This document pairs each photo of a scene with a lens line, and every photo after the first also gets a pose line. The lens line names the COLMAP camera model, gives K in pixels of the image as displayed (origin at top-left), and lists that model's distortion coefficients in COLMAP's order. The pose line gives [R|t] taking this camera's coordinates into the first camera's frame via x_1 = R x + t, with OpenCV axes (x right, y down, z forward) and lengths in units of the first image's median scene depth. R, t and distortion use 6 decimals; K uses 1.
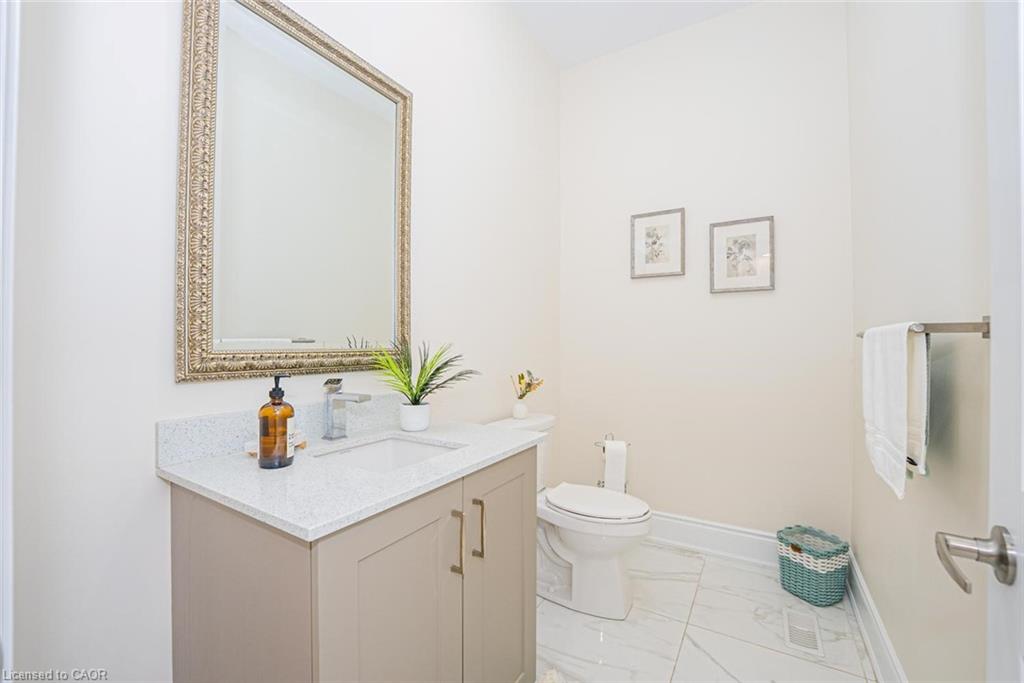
lens RADIAL K [[420.3, 0, 512.2], [0, 420.3, 341.8], [0, 0, 1]] dist [-0.001863, -0.000145]
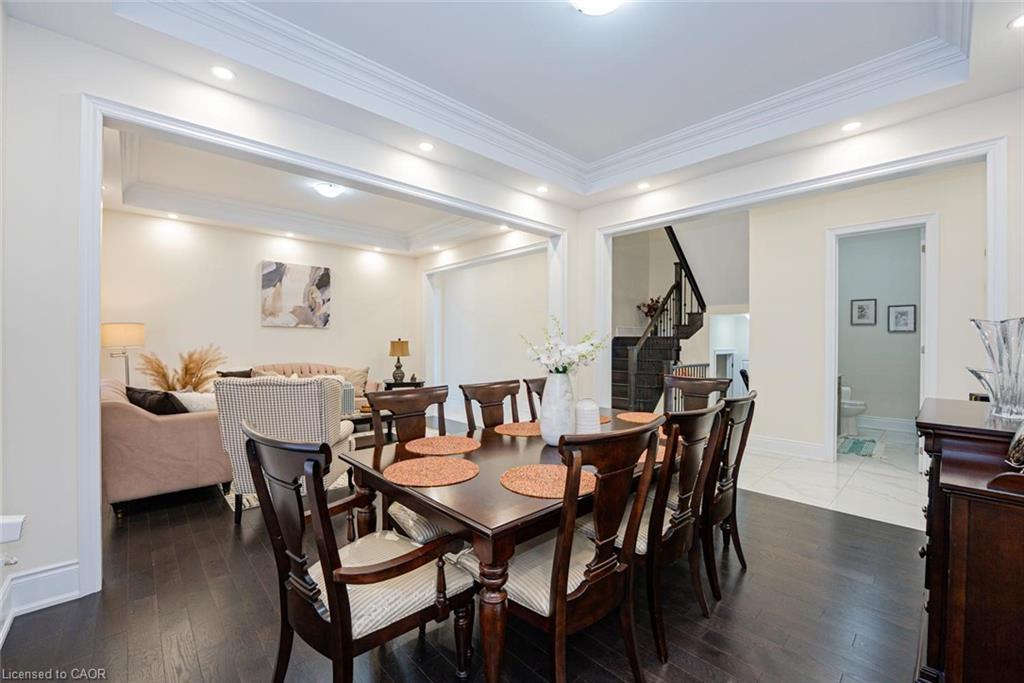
lens RADIAL K [[420.3, 0, 511.7], [0, 420.3, 344.0], [0, 0, 1]] dist [-0.001863, -0.000145]
pose [[0.965602, -0.000235, -0.260026, -1.138002], [0.002994, 0.999943, 0.010216, -0.067968], [0.260009, -0.010643, 0.965548, -2.186952]]
